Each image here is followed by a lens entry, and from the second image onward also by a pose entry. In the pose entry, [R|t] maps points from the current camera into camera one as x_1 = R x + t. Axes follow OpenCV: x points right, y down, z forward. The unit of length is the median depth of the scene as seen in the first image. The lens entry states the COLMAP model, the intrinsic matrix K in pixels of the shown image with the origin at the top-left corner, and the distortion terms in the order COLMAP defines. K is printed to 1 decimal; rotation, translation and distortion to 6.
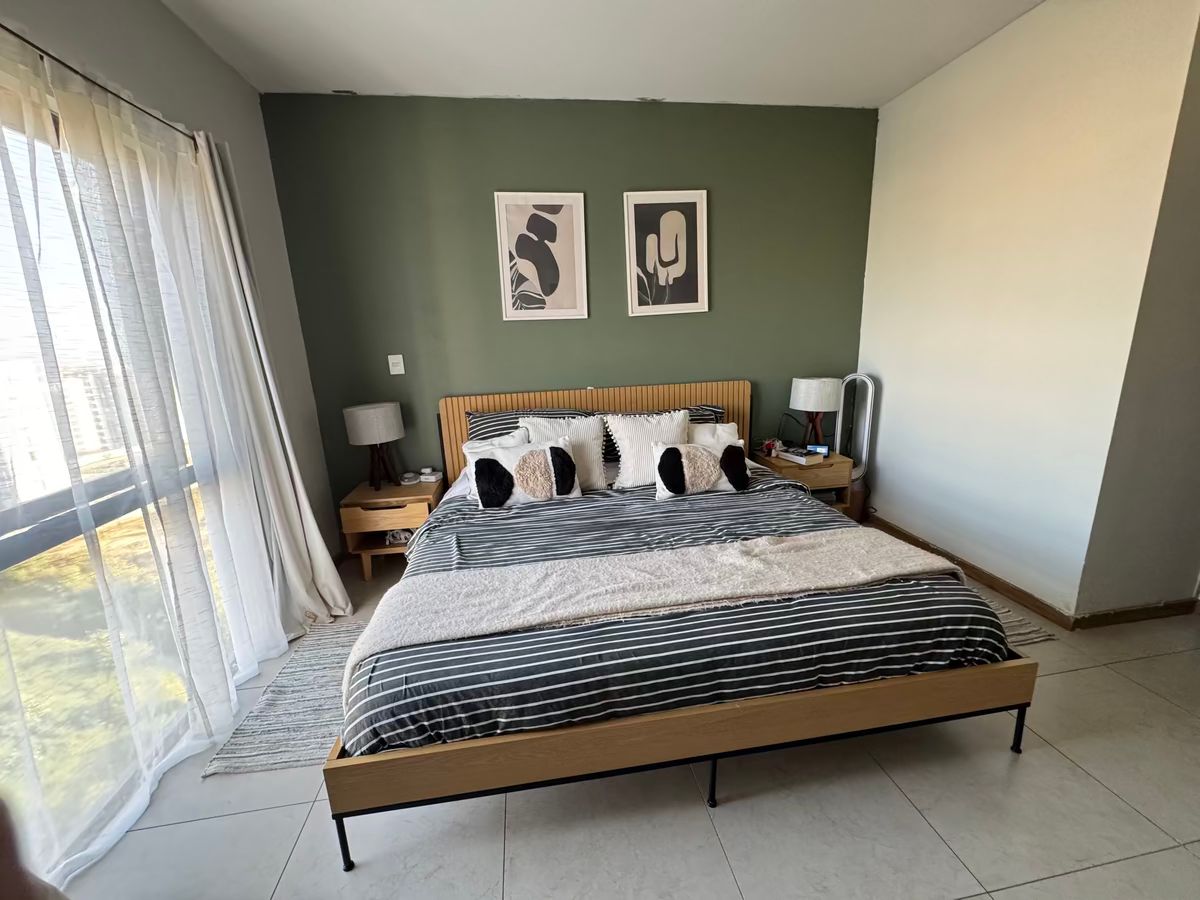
lens RADIAL K [[480.6, 0, 600.8], [0, 480.6, 448.8], [0, 0, 1]] dist [-0.003564, 0.000221]
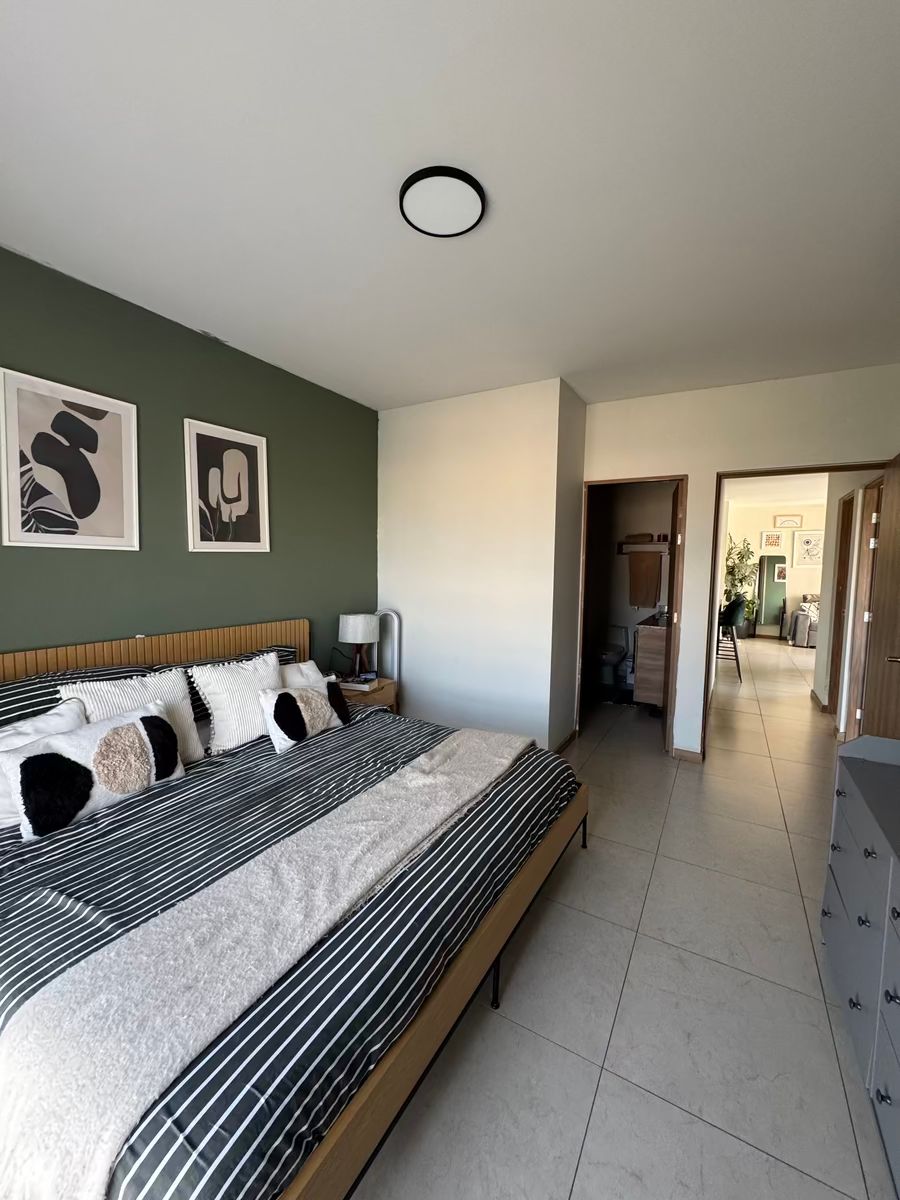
lens RADIAL K [[480.6, 0, 449.2], [0, 480.6, 597.6], [0, 0, 1]] dist [-0.003564, 0.000221]
pose [[0.629341, -0.005466, 0.777110, -0.355398], [0.140103, 0.984388, -0.106539, -0.038254], [-0.764396, 0.175925, 0.620282, 0.126001]]
